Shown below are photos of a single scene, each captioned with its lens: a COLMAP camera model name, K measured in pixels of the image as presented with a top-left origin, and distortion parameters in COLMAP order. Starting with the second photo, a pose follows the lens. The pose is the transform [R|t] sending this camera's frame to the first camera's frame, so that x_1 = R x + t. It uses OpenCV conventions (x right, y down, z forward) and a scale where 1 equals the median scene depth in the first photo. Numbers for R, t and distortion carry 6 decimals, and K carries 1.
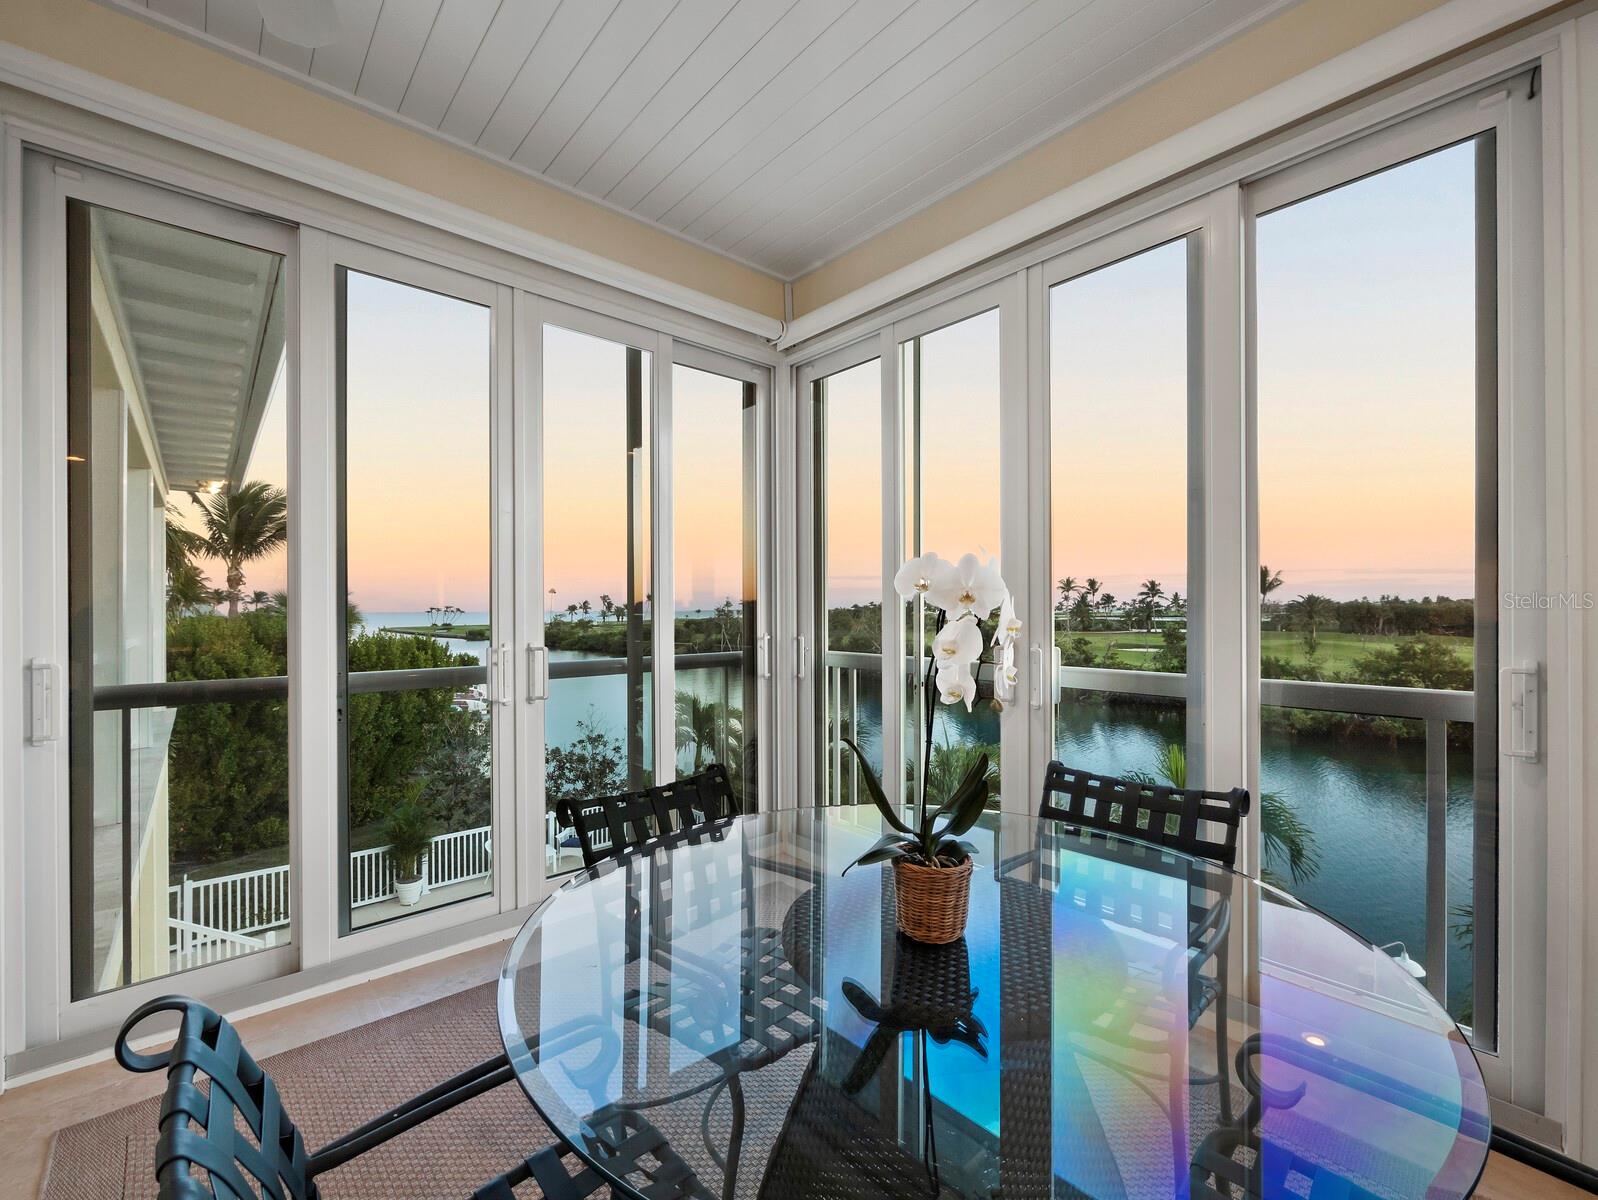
lens RADIAL K [[684.1, 0, 798.4], [0, 684.1, 606.1], [0, 0, 1]] dist [-0.000943, 0.000053]
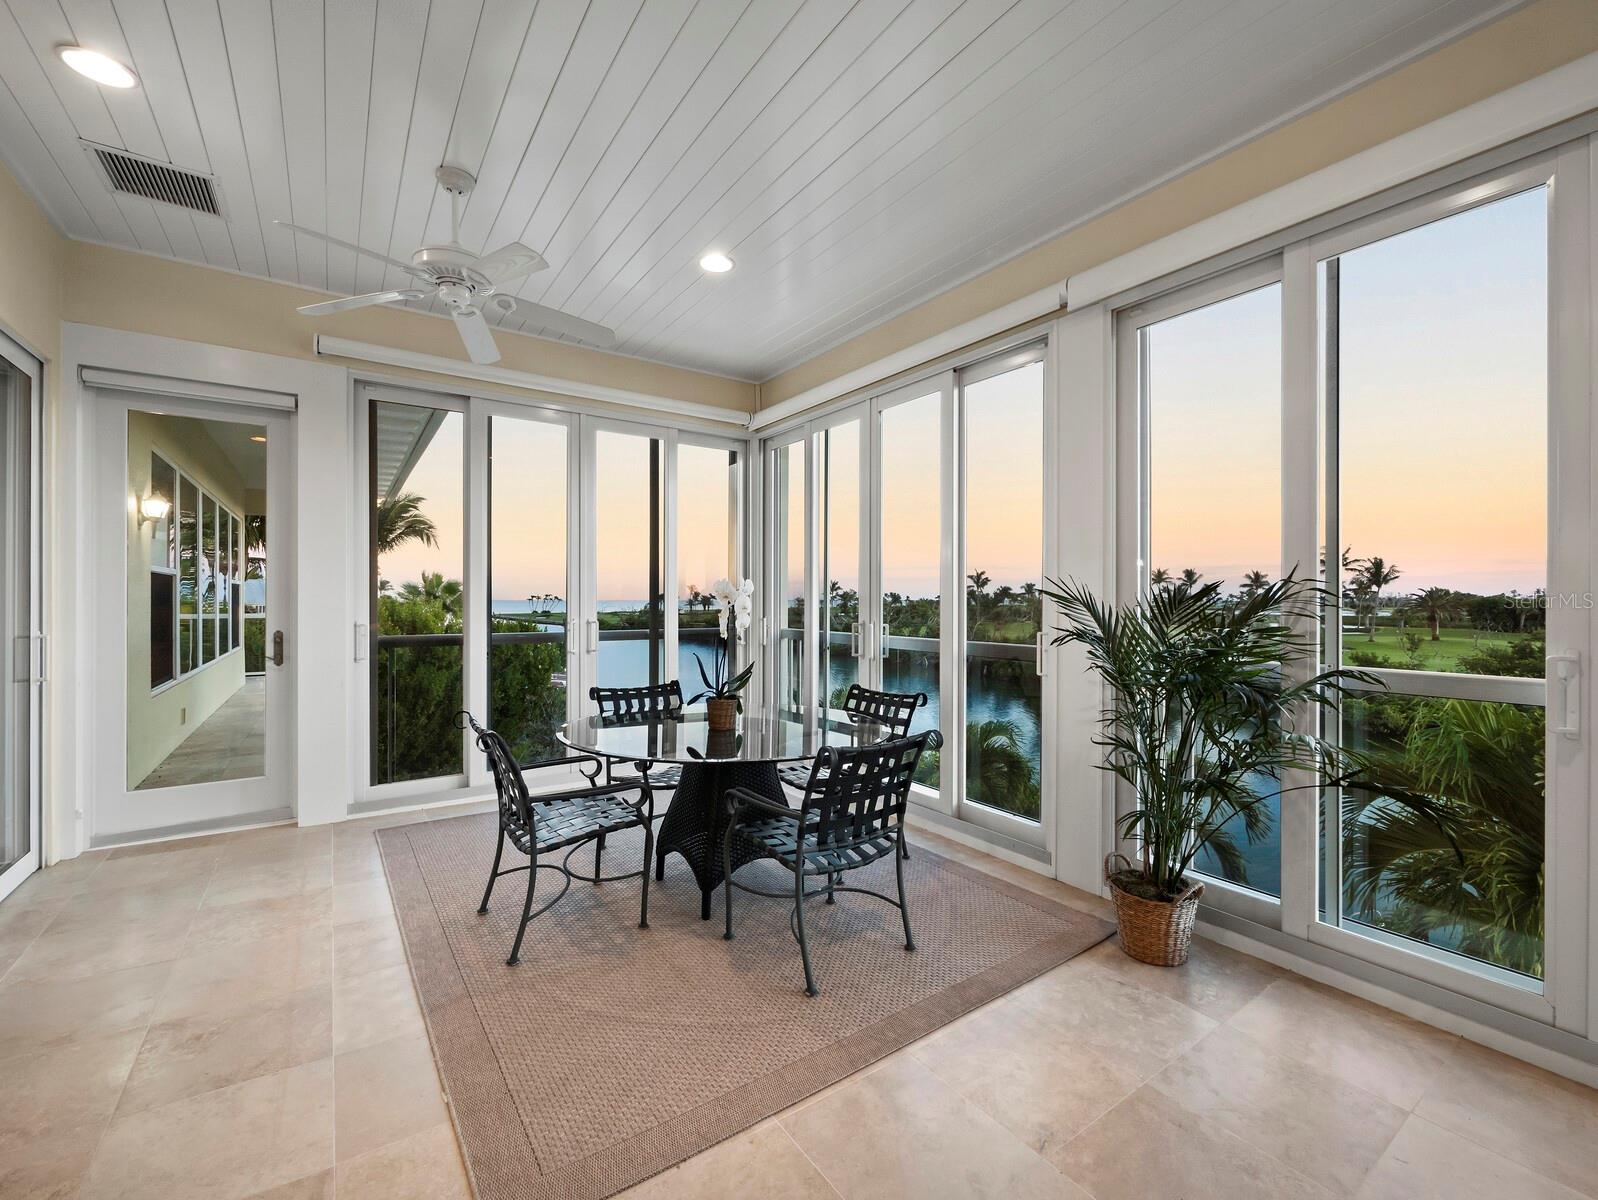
lens RADIAL K [[678.8, 0, 799.0], [0, 678.8, 600.0], [0, 0, 1]] dist [-0.001202, -0.000100]
pose [[0.993030, 0.007115, -0.117644, 0.281516], [-0.006458, 0.999961, 0.005959, -0.006342], [0.117682, -0.005157, 0.993038, -0.534068]]
